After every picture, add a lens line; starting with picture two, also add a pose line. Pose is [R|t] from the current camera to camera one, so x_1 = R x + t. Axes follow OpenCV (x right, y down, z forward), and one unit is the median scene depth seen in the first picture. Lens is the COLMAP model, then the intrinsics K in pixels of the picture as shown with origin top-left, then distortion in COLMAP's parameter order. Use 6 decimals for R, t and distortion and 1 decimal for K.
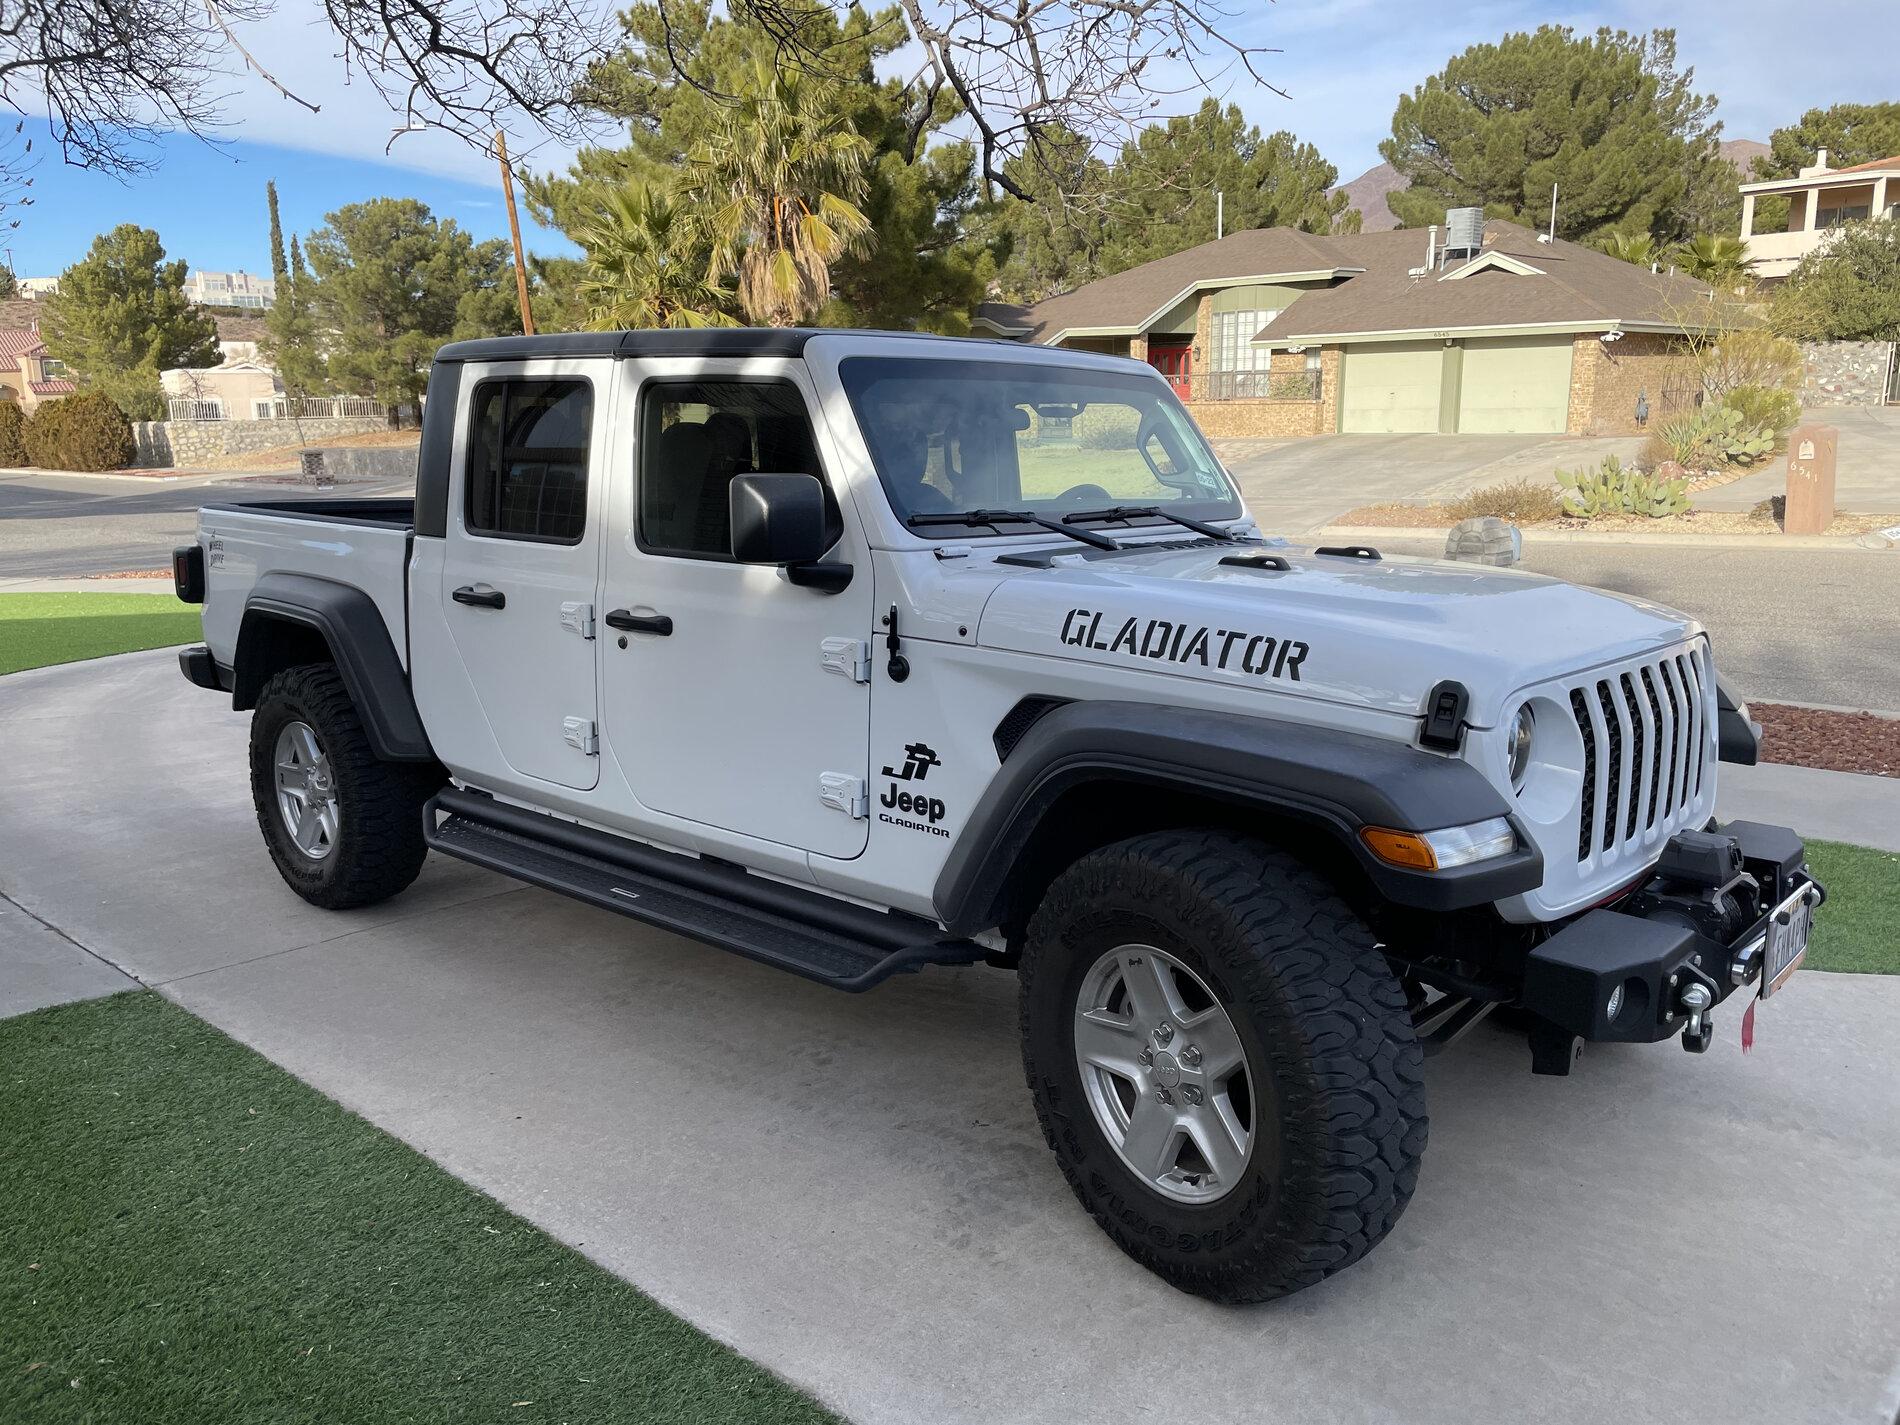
lens RADIAL K [[1426.2, 0, 950.0], [0, 1426.2, 712.5], [0, 0, 1]] dist [0.080112, -0.103777]
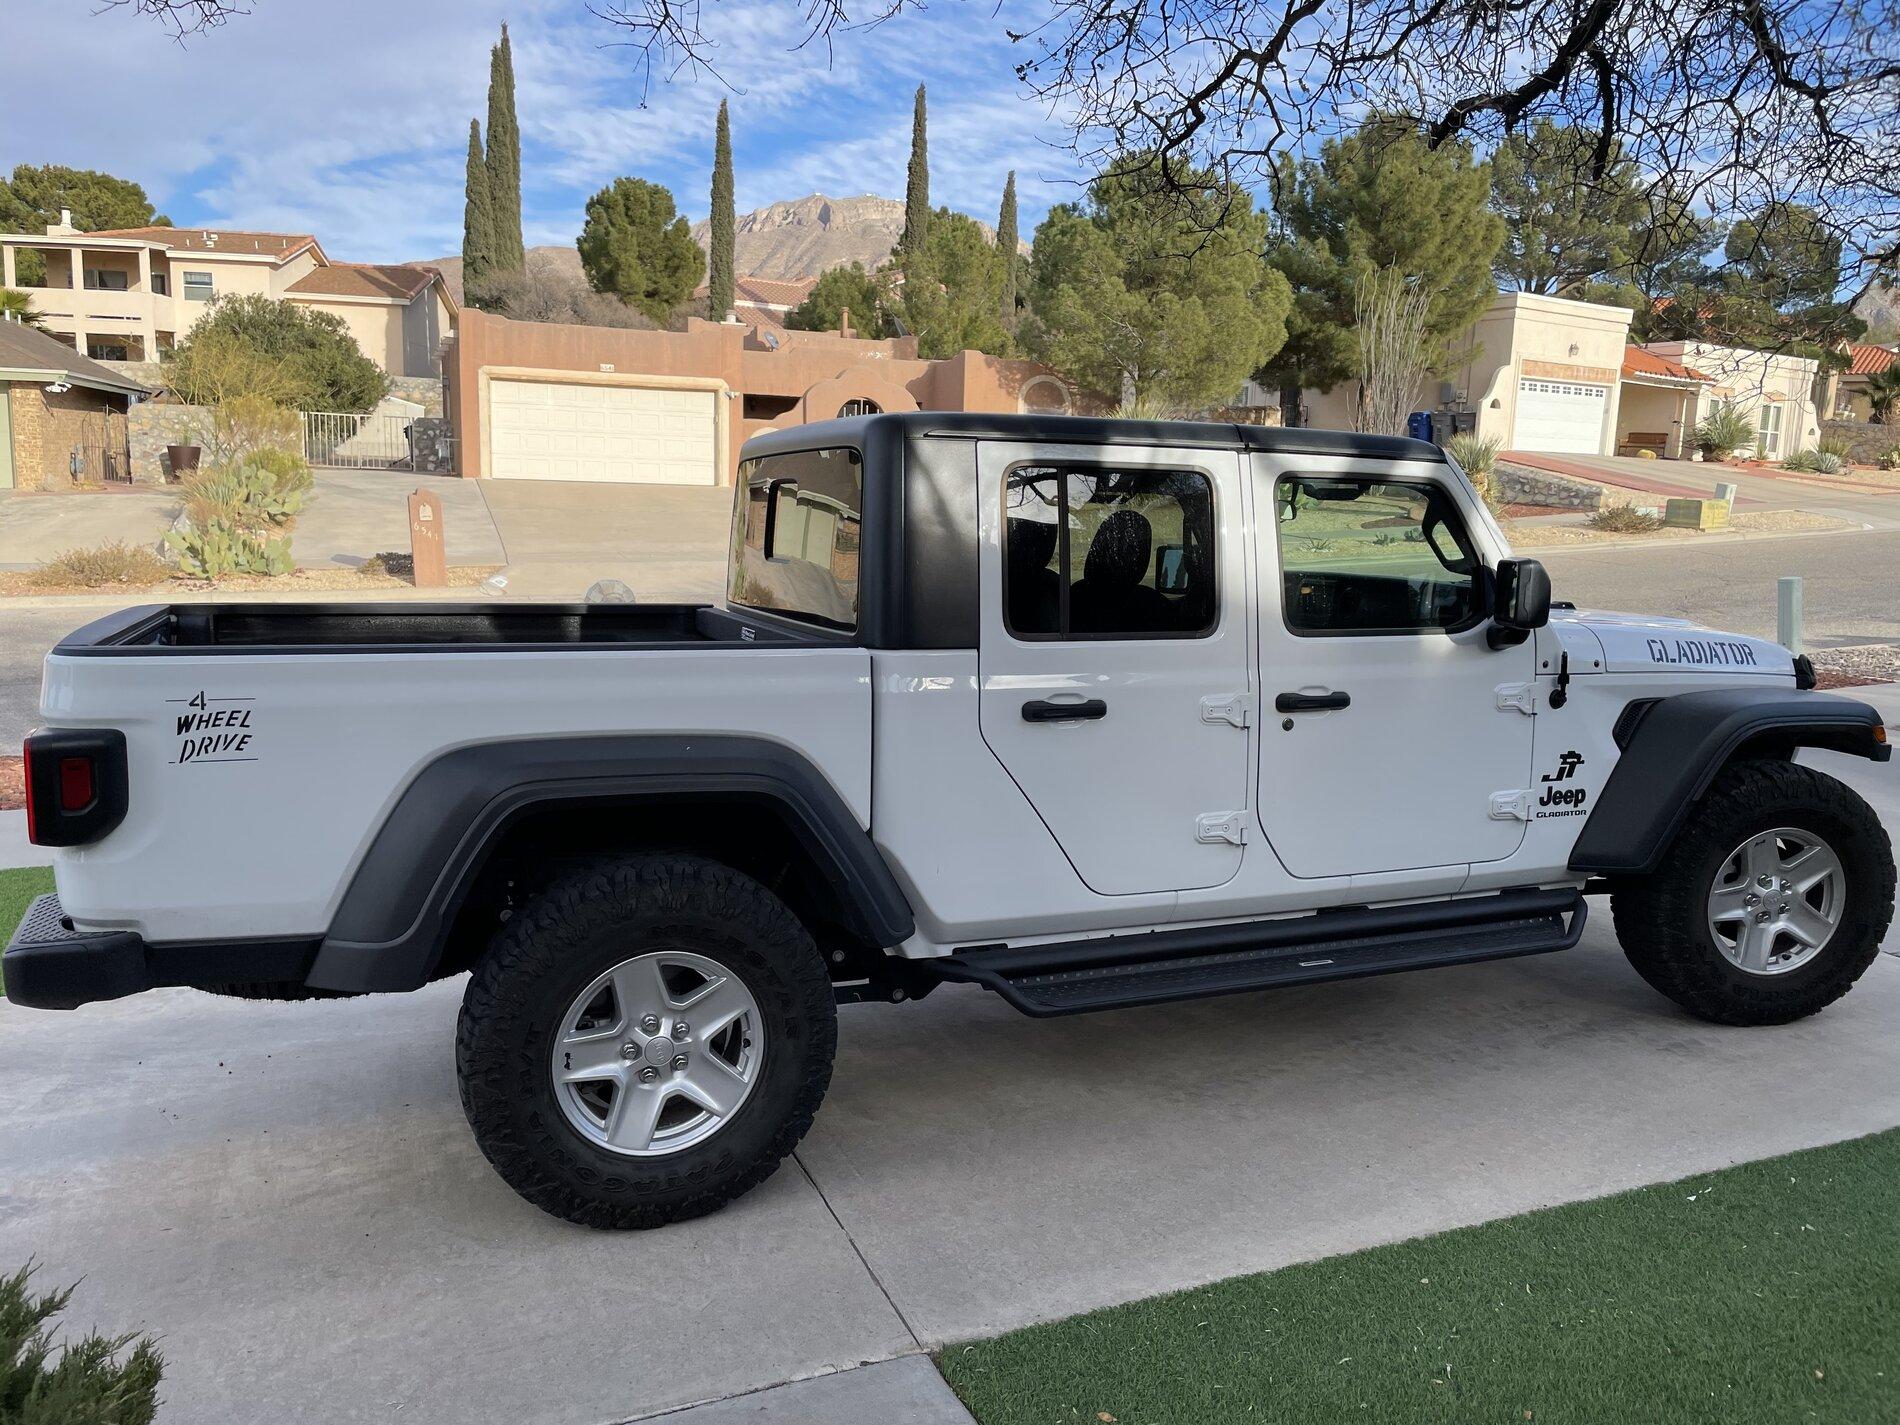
lens RADIAL K [[1426.2, 0, 950.0], [0, 1426.2, 712.5], [0, 0, 1]] dist [0.080112, -0.103777]
pose [[0.445979, -0.122364, 0.886640, -1.287347], [0.154844, 0.986222, 0.058222, -0.159714], [-0.881548, 0.111325, 0.458781, 0.762767]]
